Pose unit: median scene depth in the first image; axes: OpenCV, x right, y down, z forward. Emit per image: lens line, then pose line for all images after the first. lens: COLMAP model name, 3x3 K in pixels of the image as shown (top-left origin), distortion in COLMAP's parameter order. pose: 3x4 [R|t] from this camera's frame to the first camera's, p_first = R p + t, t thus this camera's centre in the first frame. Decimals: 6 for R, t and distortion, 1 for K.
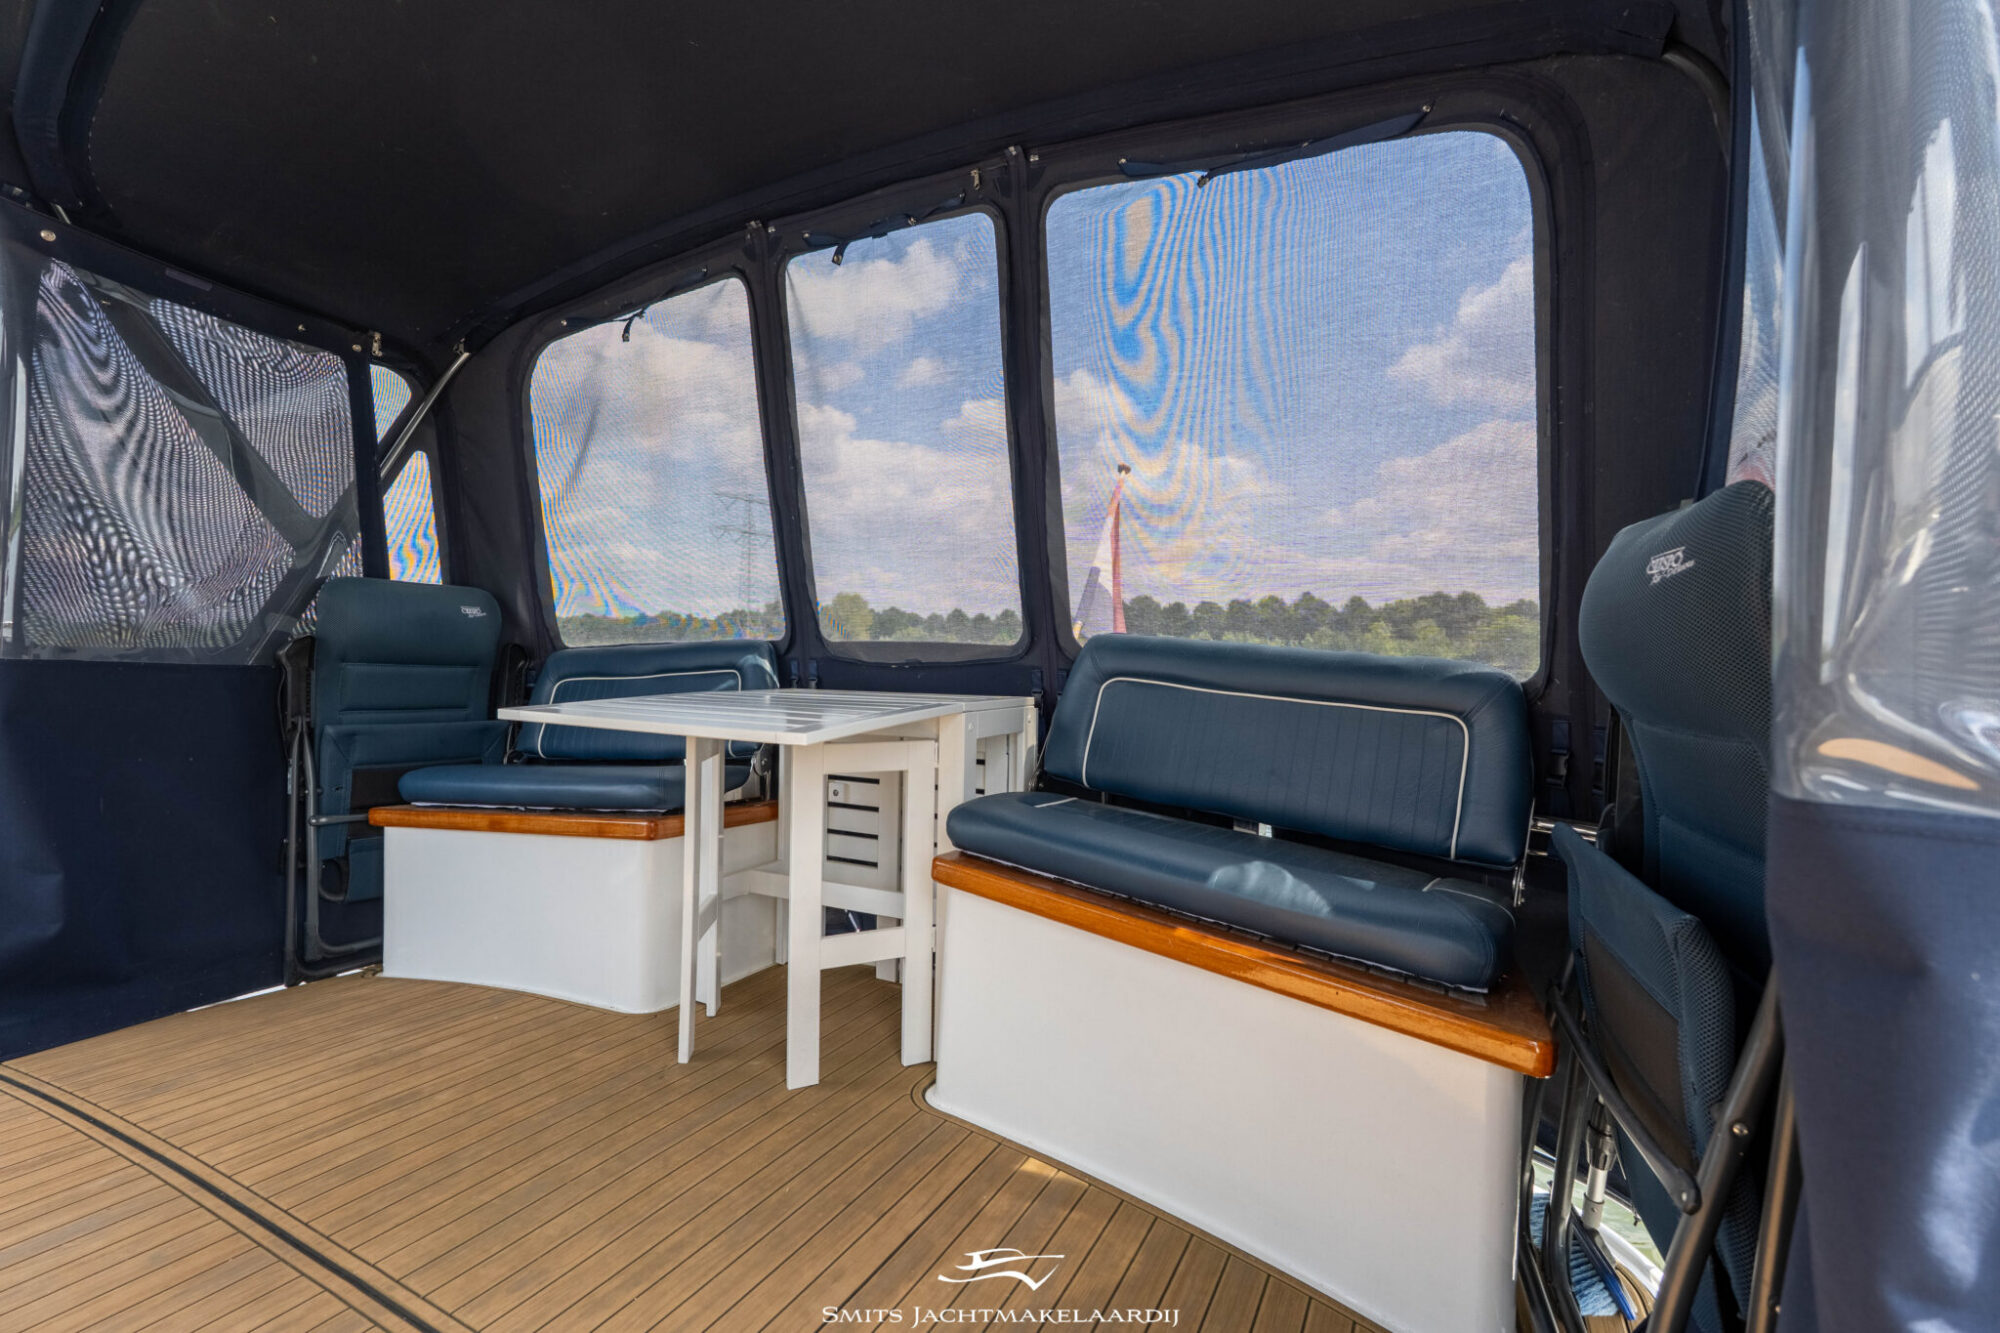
lens RADIAL K [[877.9, 0, 1000.0], [0, 877.9, 666.5], [0, 0, 1]] dist [0.001810, 0.000136]
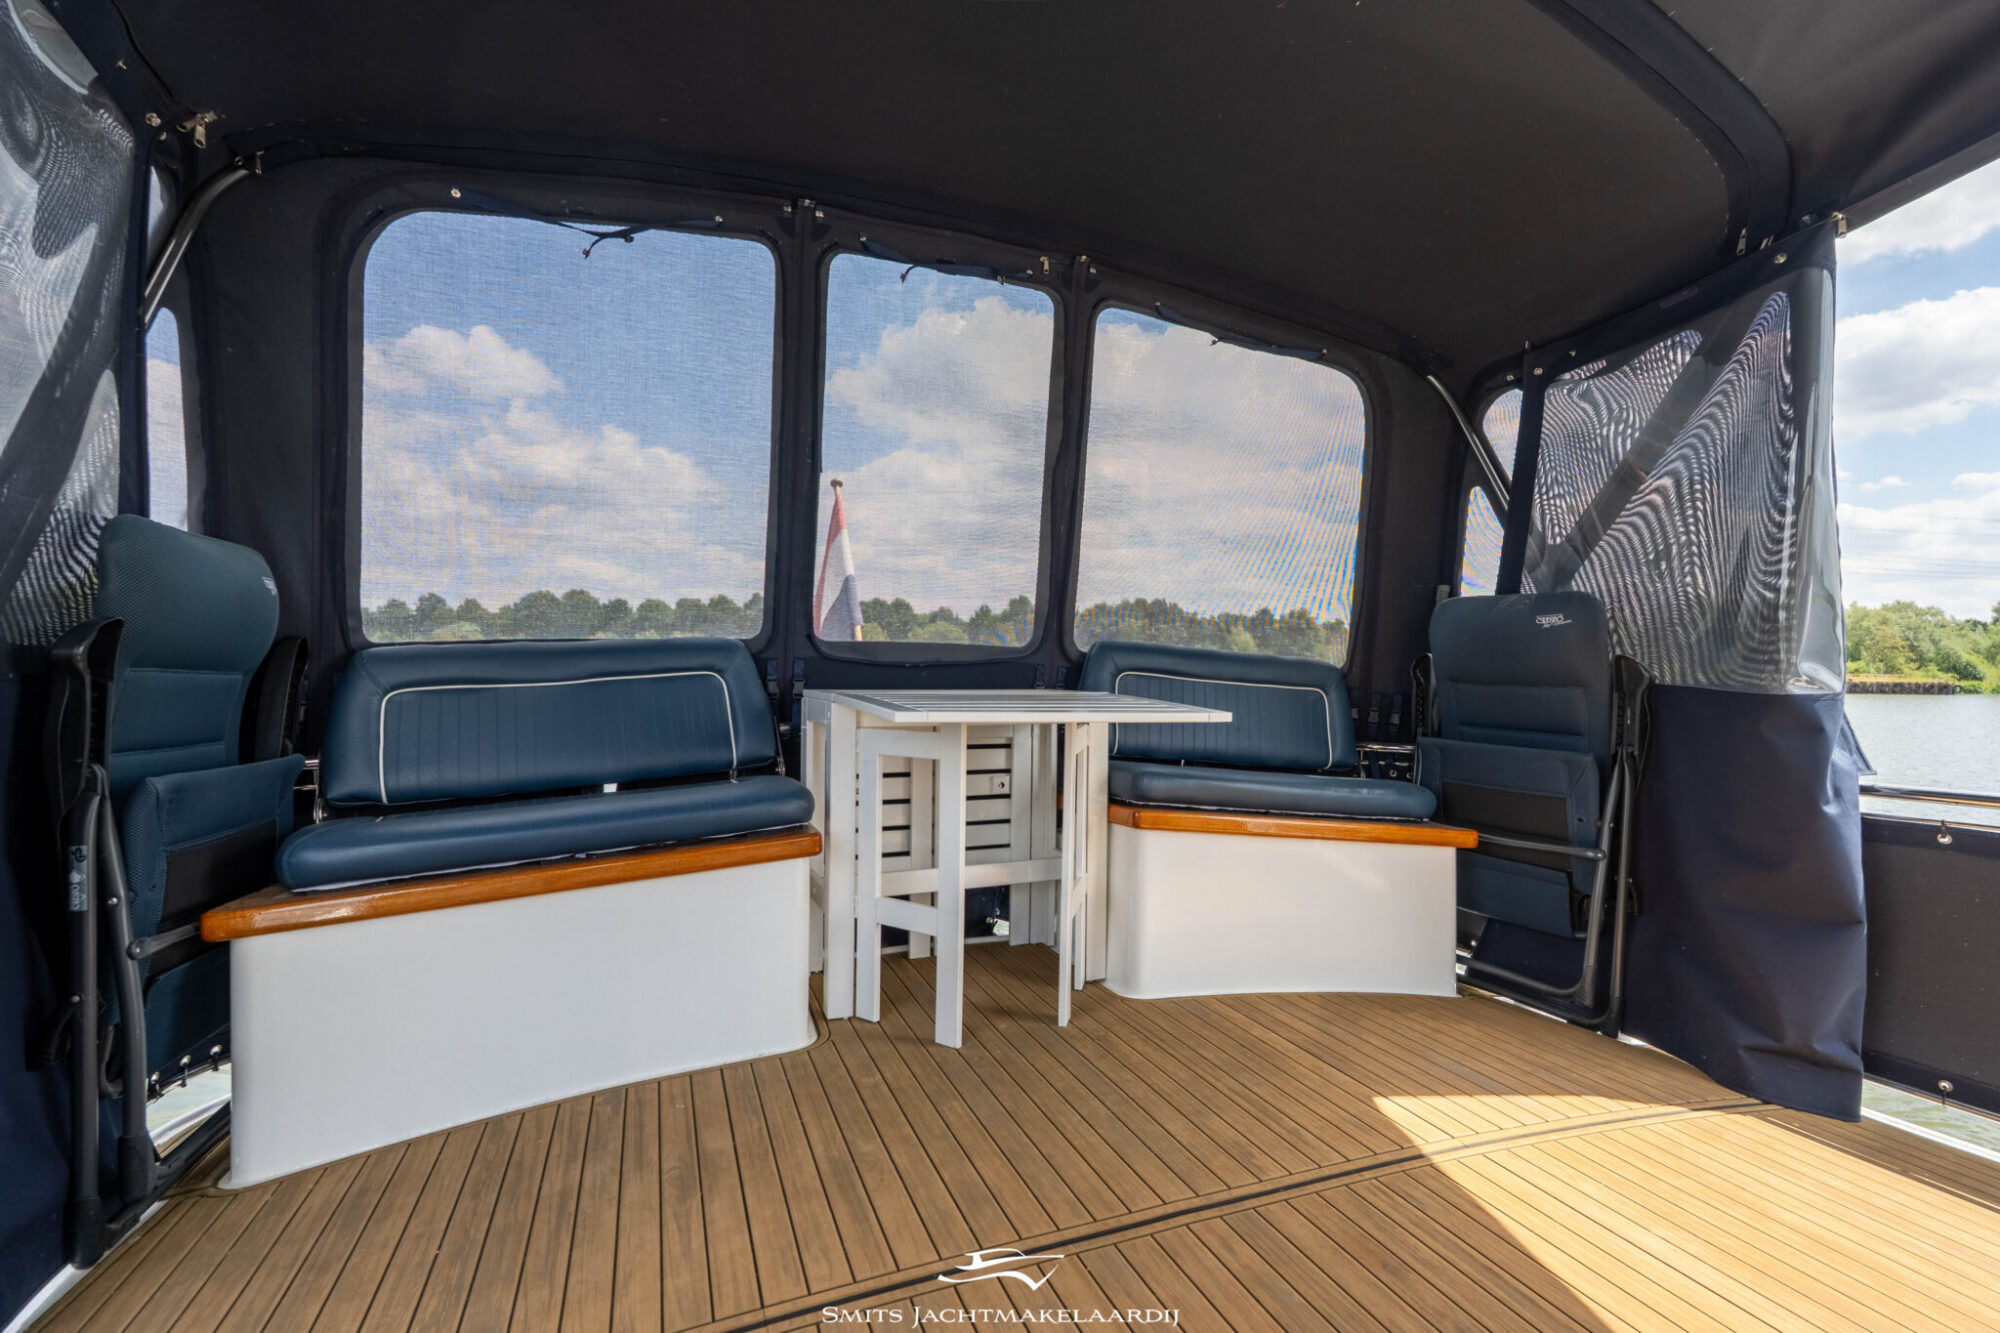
lens RADIAL K [[876.8, 0, 1000.0], [0, 876.8, 666.5], [0, 0, 1]] dist [-0.003070, 0.000052]
pose [[0.649977, -0.009233, 0.759898, -0.919979], [0.007967, 0.999954, 0.005335, -0.003741], [-0.759912, 0.002587, 0.650021, 0.238571]]
